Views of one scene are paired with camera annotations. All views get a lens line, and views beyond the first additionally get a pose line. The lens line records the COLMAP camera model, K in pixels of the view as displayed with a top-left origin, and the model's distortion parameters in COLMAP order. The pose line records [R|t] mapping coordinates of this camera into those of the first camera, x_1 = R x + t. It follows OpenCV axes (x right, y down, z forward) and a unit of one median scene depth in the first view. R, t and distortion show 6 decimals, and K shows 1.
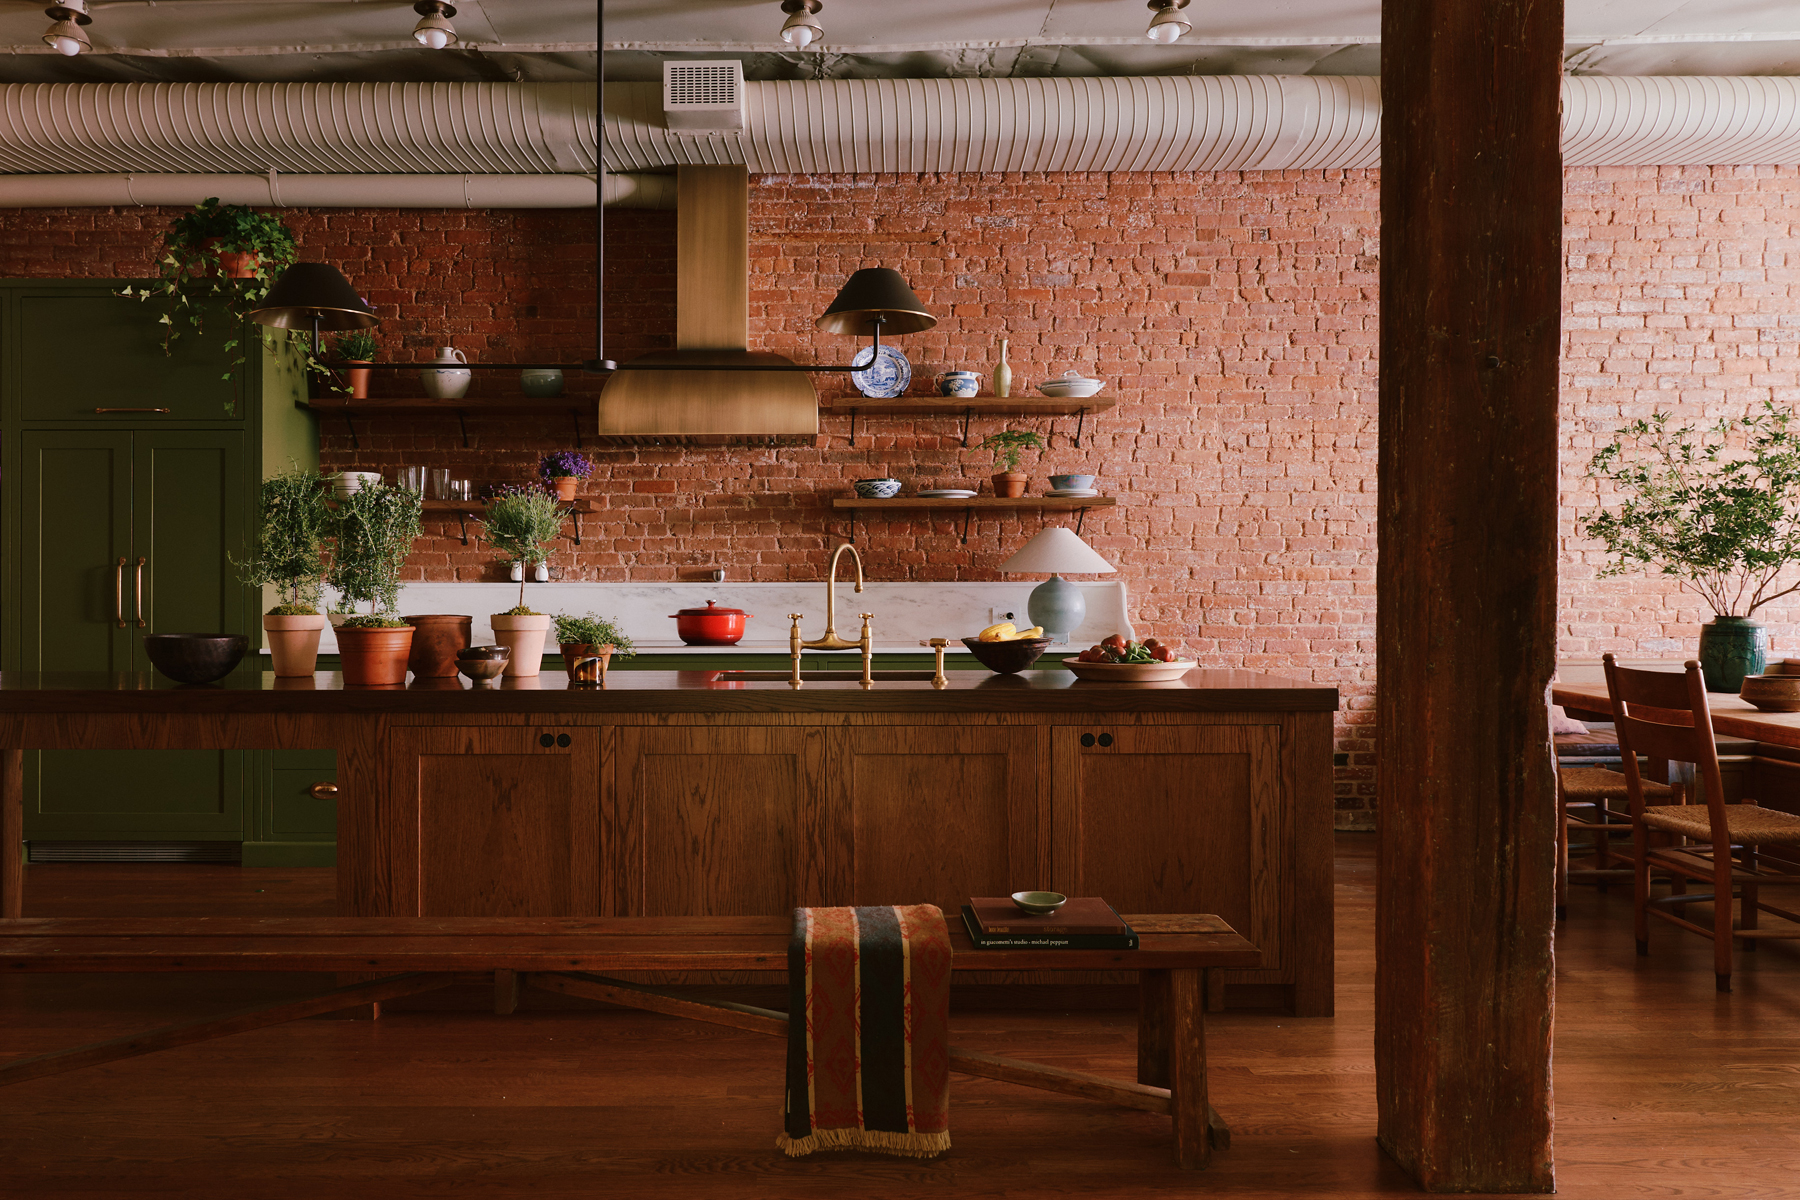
lens RADIAL K [[1230.0, 0, 900.0], [0, 1230.0, 600.0], [0, 0, 1]] dist [0.002217, 0.000359]
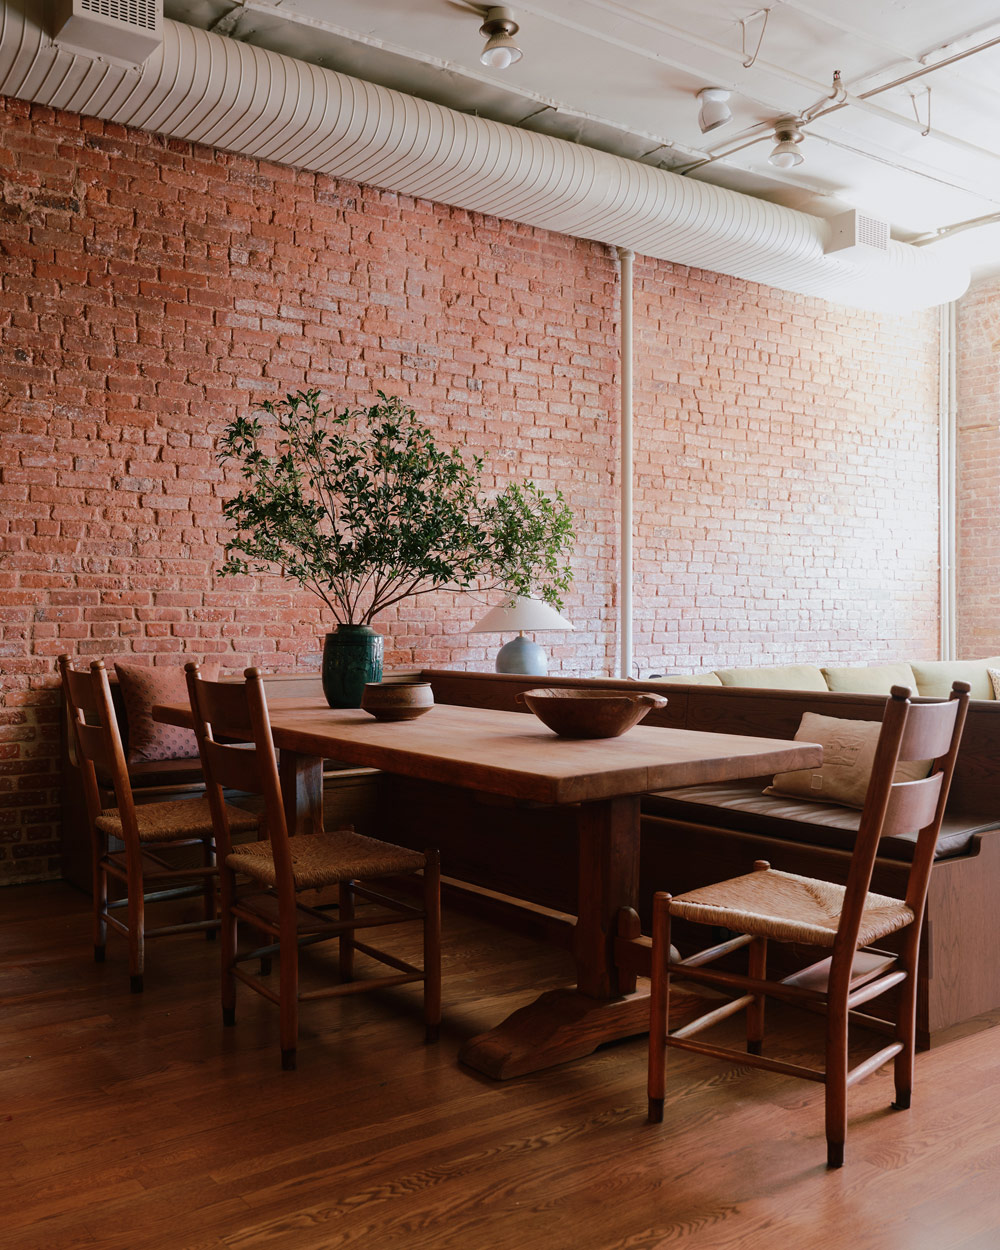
lens RADIAL K [[1136.5, 0, 500.0], [0, 1136.5, 625.0], [0, 0, 1]] dist [0.010083, 0.000925]
pose [[0.806107, 0.003035, 0.591762, 0.188602], [0.000907, 0.999979, -0.006364, 0.014605], [-0.591769, 0.005667, 0.806087, 0.171000]]
